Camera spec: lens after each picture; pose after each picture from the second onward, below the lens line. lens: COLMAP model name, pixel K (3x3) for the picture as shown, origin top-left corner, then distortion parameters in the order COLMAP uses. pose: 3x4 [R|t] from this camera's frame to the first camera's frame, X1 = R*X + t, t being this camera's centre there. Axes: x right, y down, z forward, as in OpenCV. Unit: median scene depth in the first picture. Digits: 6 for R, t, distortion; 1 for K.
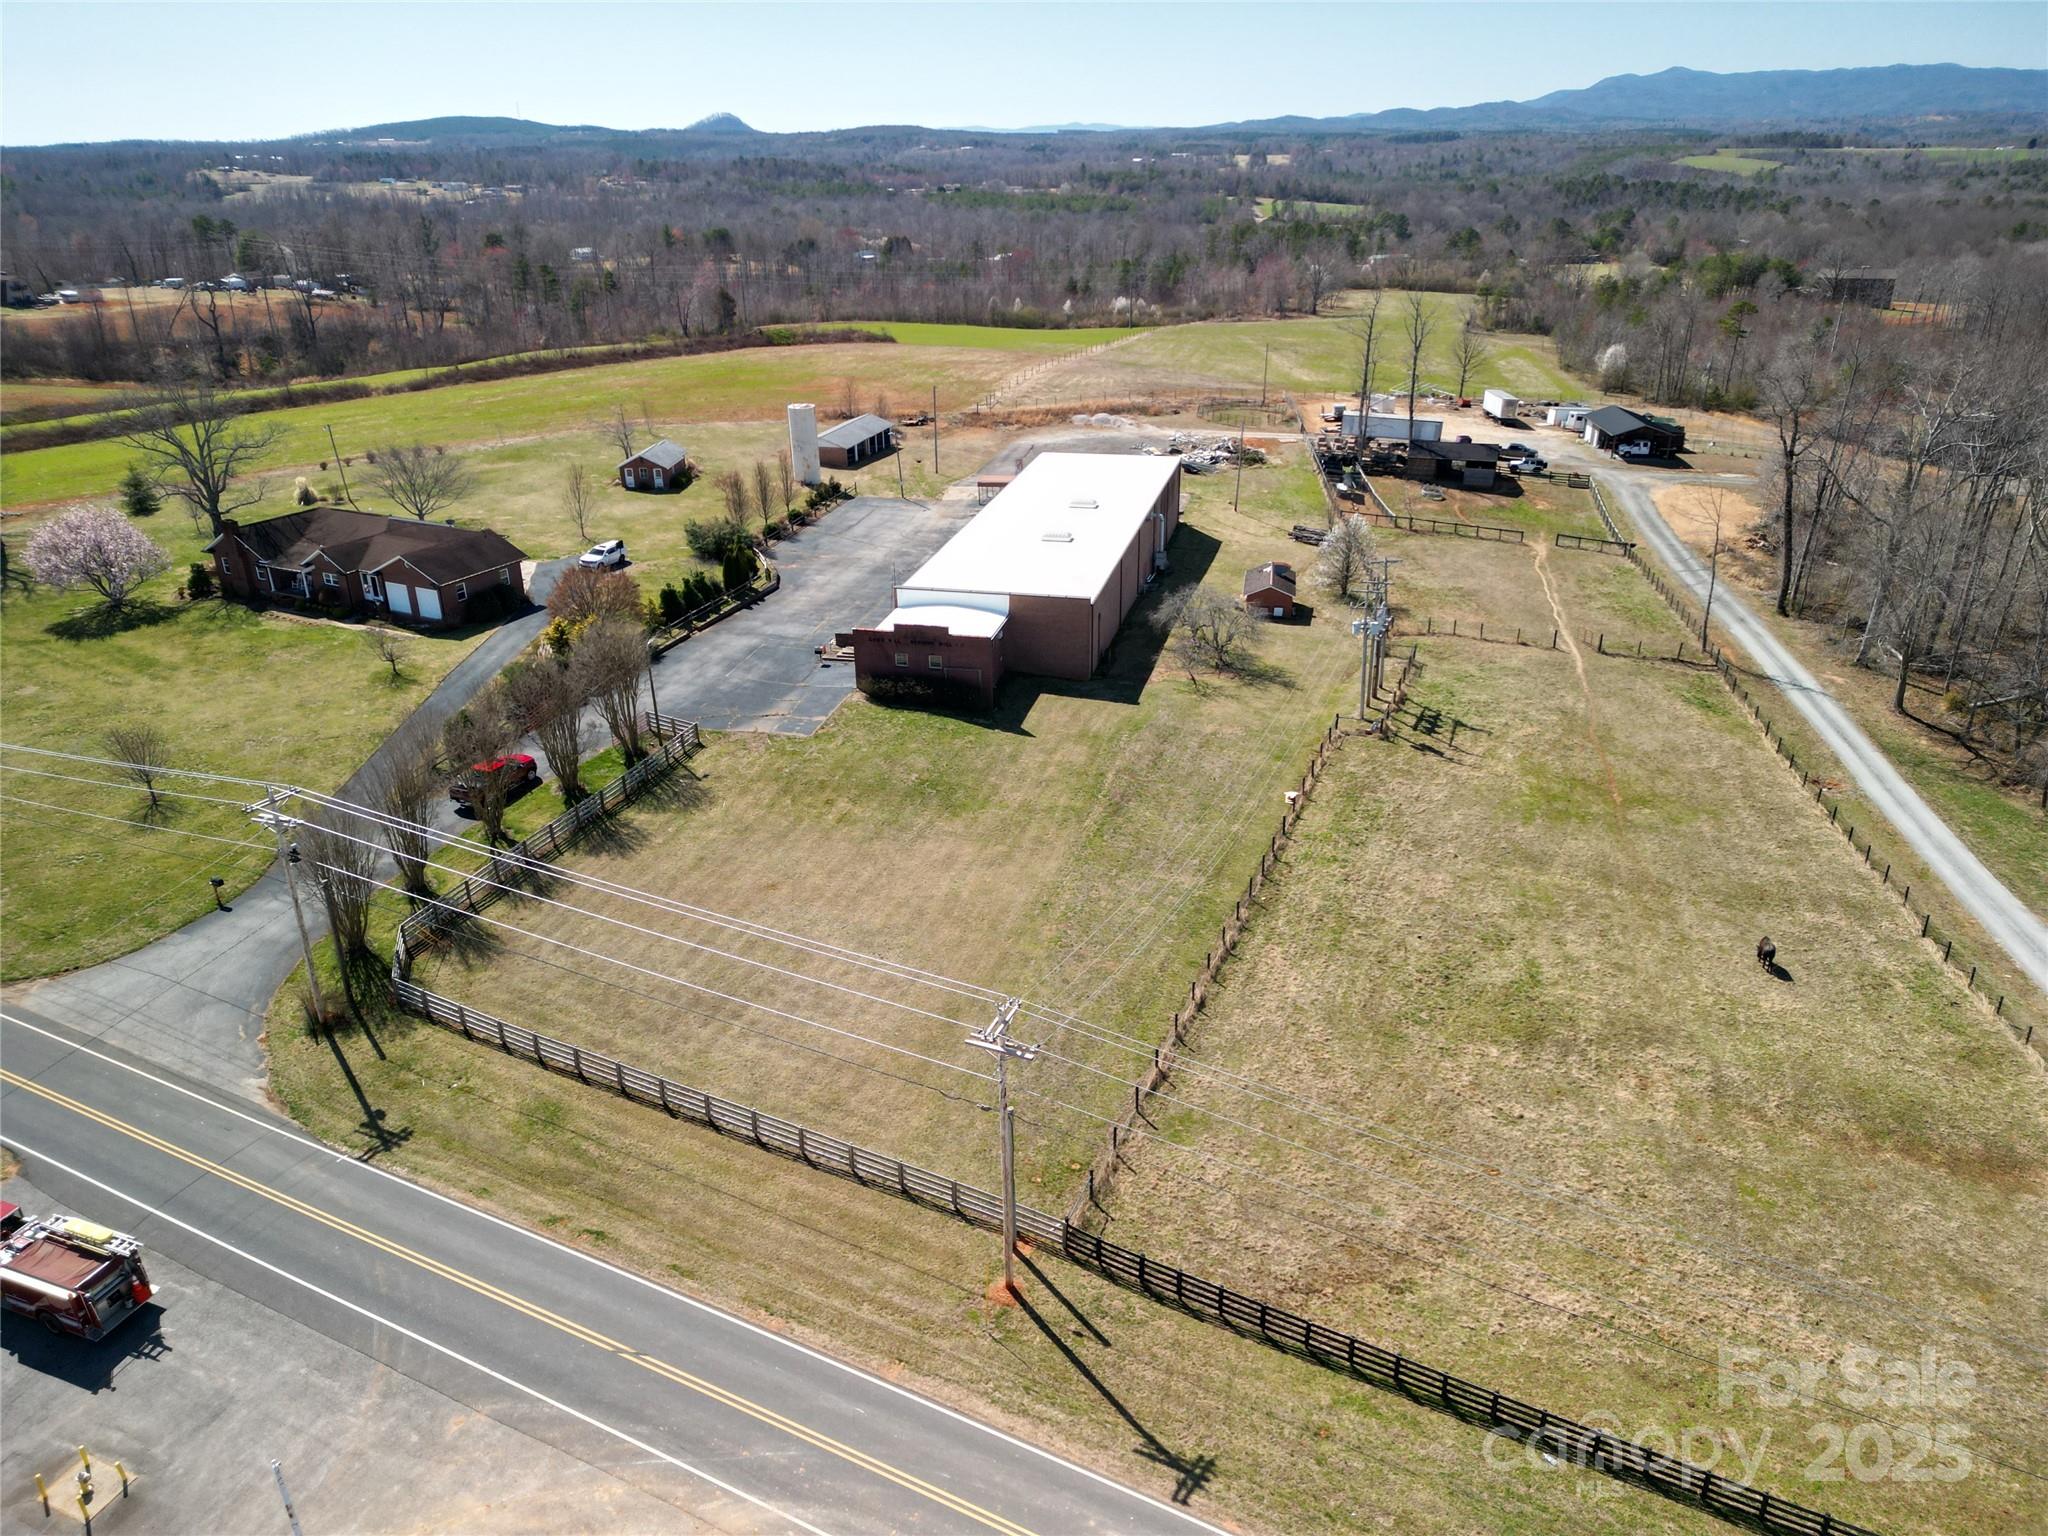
lens RADIAL K [[1425.7, 0, 1016.1], [0, 1425.7, 766.8], [0, 0, 1]] dist [0.086650, -0.066893]
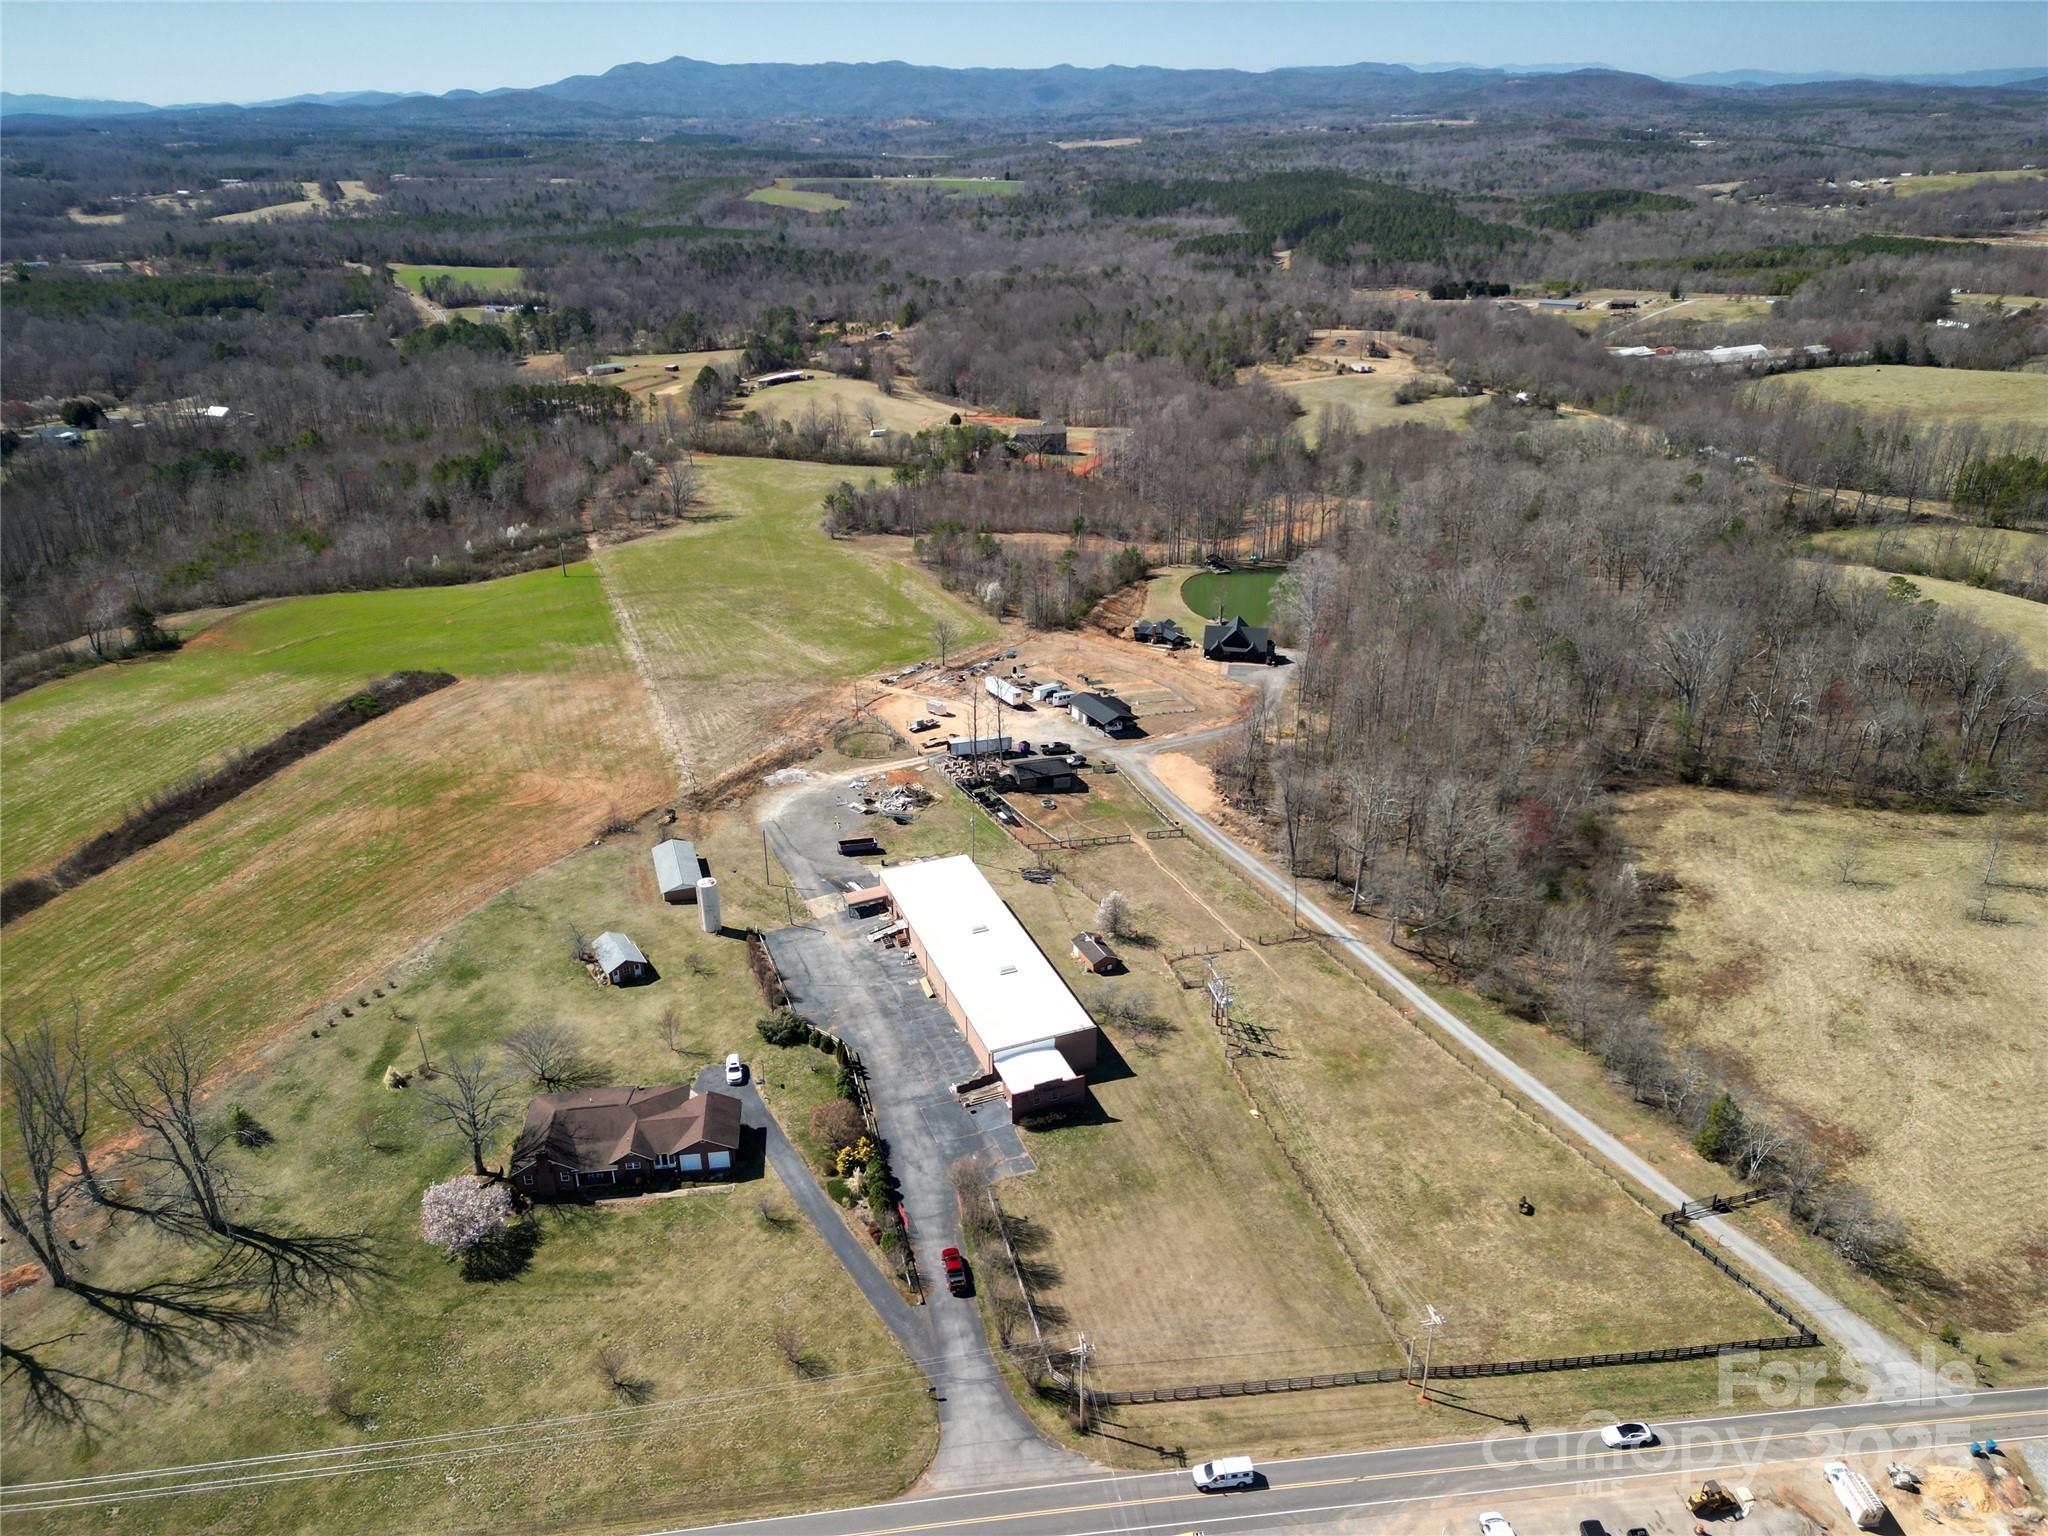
lens RADIAL K [[1425.7, 0, 1016.1], [0, 1425.7, 766.8], [0, 0, 1]] dist [0.086650, -0.066893]
pose [[0.827050, -0.237171, 0.509646, -0.887075], [0.230071, 0.970038, 0.078063, -0.607302], [-0.512890, 0.052693, 0.856836, -0.538129]]
